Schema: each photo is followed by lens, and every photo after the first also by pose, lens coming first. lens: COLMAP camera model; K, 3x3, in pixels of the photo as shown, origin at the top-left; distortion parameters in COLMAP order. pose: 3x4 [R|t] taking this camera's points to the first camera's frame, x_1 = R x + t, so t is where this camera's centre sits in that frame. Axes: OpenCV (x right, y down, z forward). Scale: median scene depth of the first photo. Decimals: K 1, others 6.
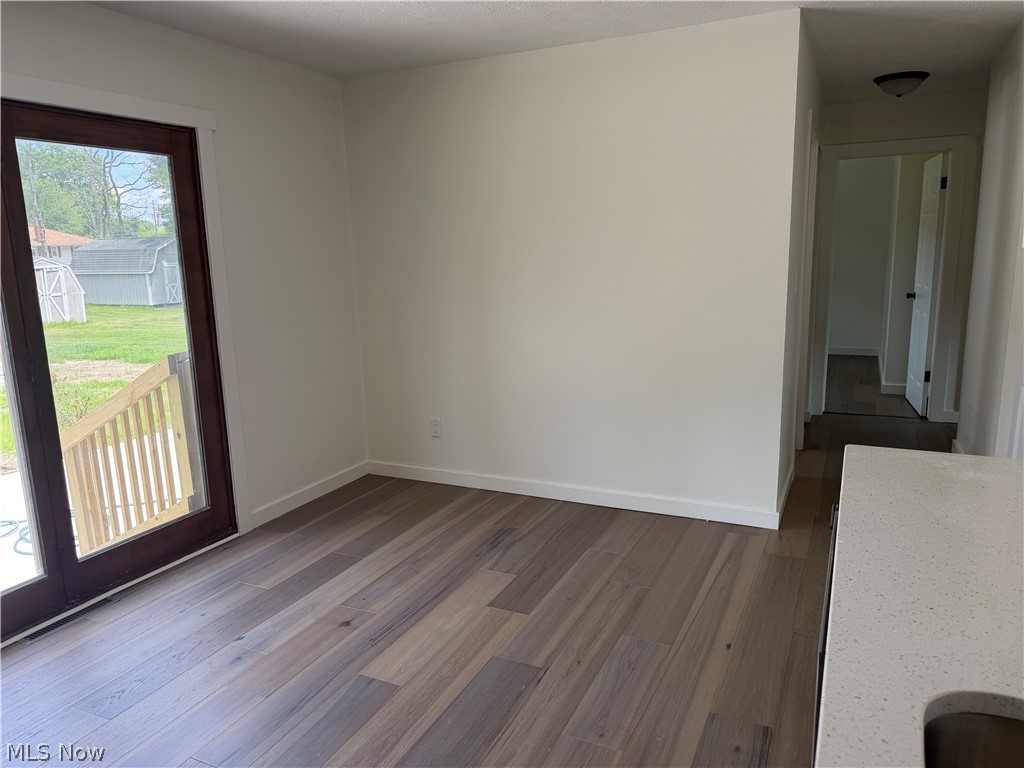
lens RADIAL K [[718.8, 0, 512.0], [0, 718.8, 384.0], [0, 0, 1]] dist [0.099542, -0.150819]
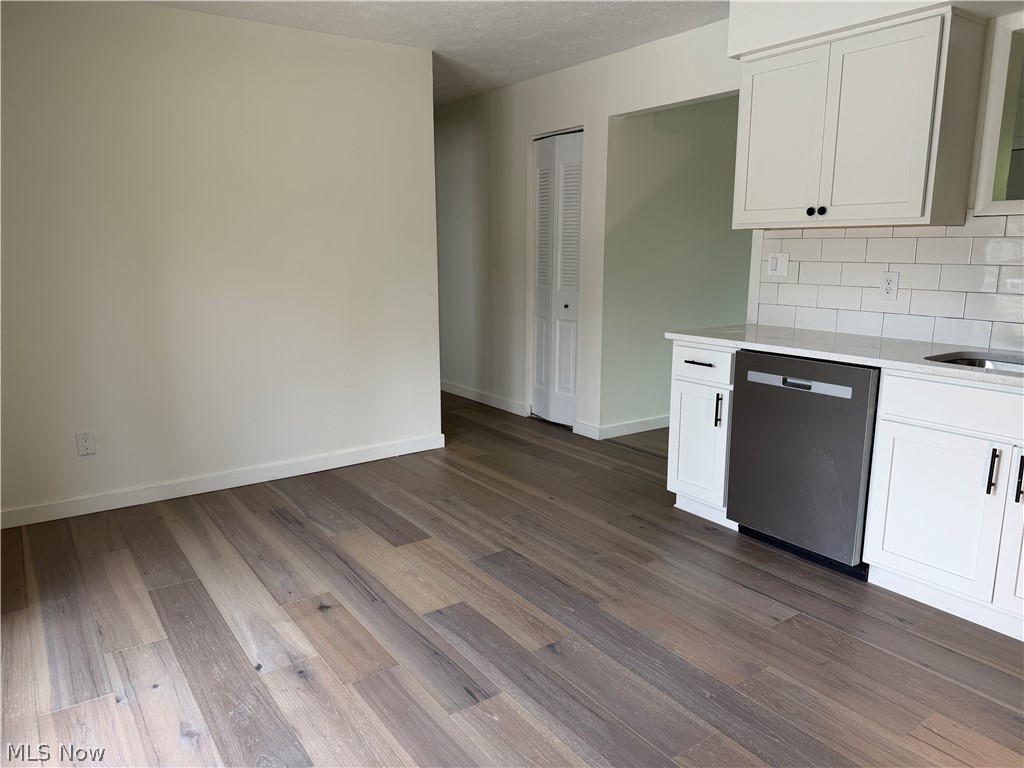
lens RADIAL K [[718.8, 0, 512.0], [0, 718.8, 384.0], [0, 0, 1]] dist [0.099542, -0.150819]
pose [[0.490094, -0.139817, 0.860383, -0.813818], [0.155033, 0.985296, 0.071806, 0.015748], [-0.857772, 0.098196, 0.504564, 0.272457]]
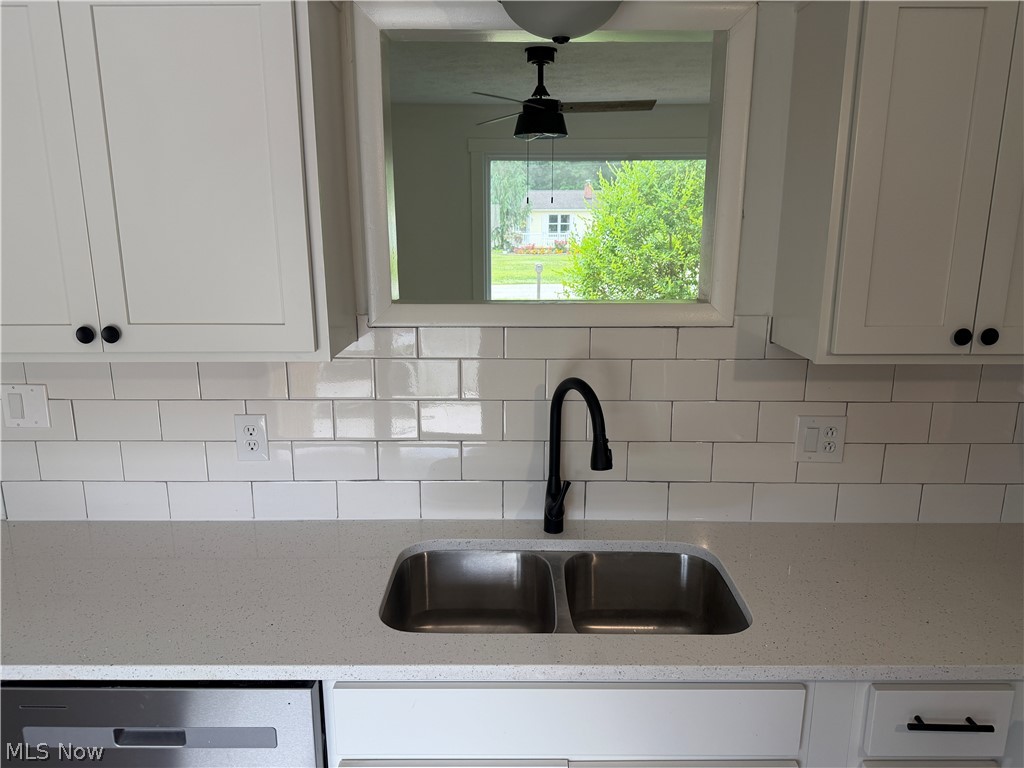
lens RADIAL K [[715.1, 0, 504.8], [0, 715.1, 384.6], [0, 0, 1]] dist [0.094967, -0.115305]
pose [[-0.426203, -0.178707, 0.886800, -0.252463], [0.184473, 0.942525, 0.278596, -0.136114], [-0.885619, 0.282329, -0.368741, 0.346411]]
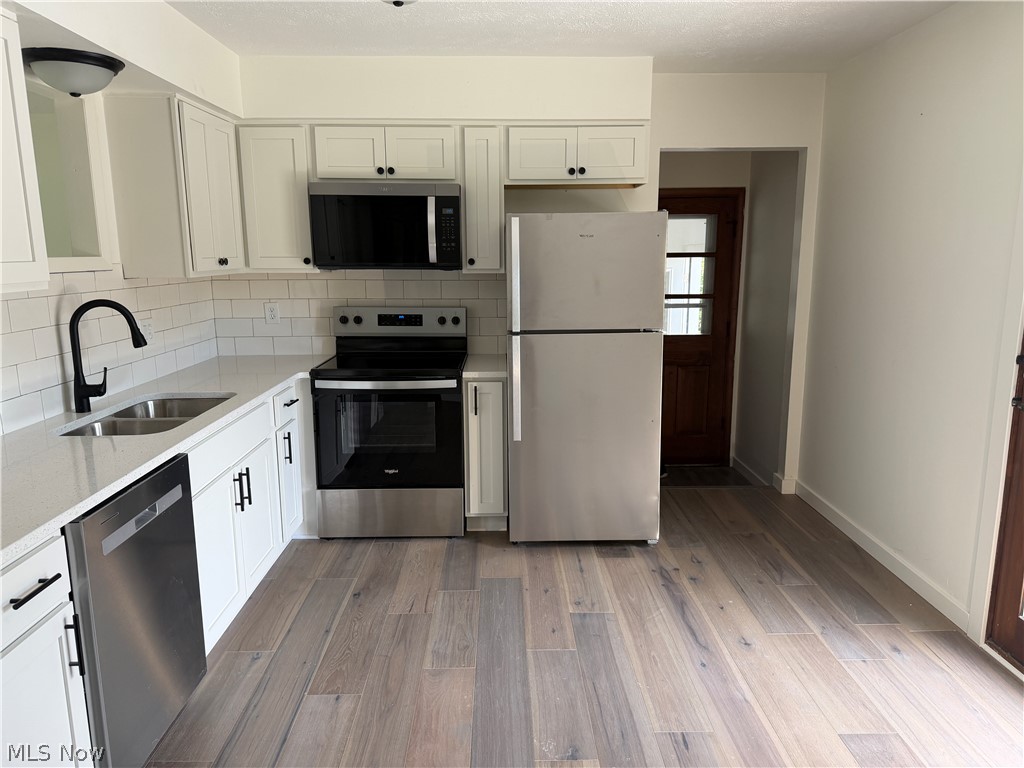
lens RADIAL K [[718.8, 0, 512.0], [0, 718.8, 384.0], [0, 0, 1]] dist [0.099542, -0.150819]
pose [[-0.893221, 0.114606, -0.434766, 0.160453], [-0.054534, 0.932214, 0.357775, -0.229883], [0.446298, 0.343282, -0.826424, 1.093713]]
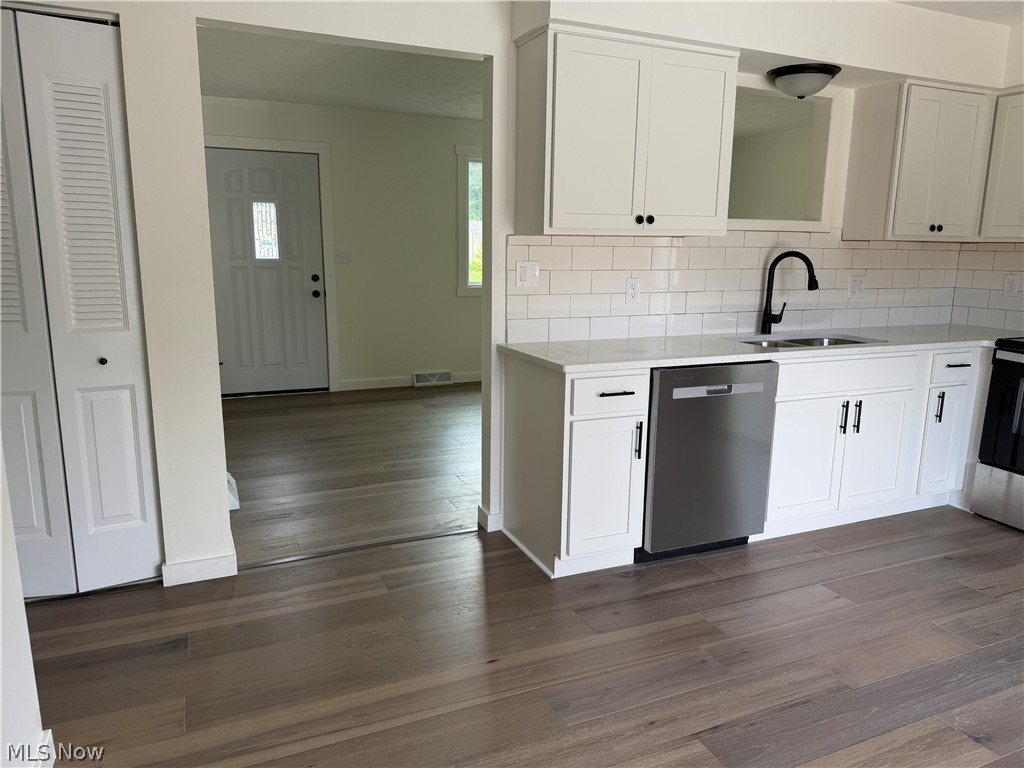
lens RADIAL K [[718.8, 0, 512.0], [0, 718.8, 384.0], [0, 0, 1]] dist [0.099542, -0.150819]
pose [[-0.763166, -0.108482, 0.637031, -0.221383], [0.128417, 0.940686, 0.314036, -0.206193], [-0.633314, 0.321467, -0.703969, 1.288117]]
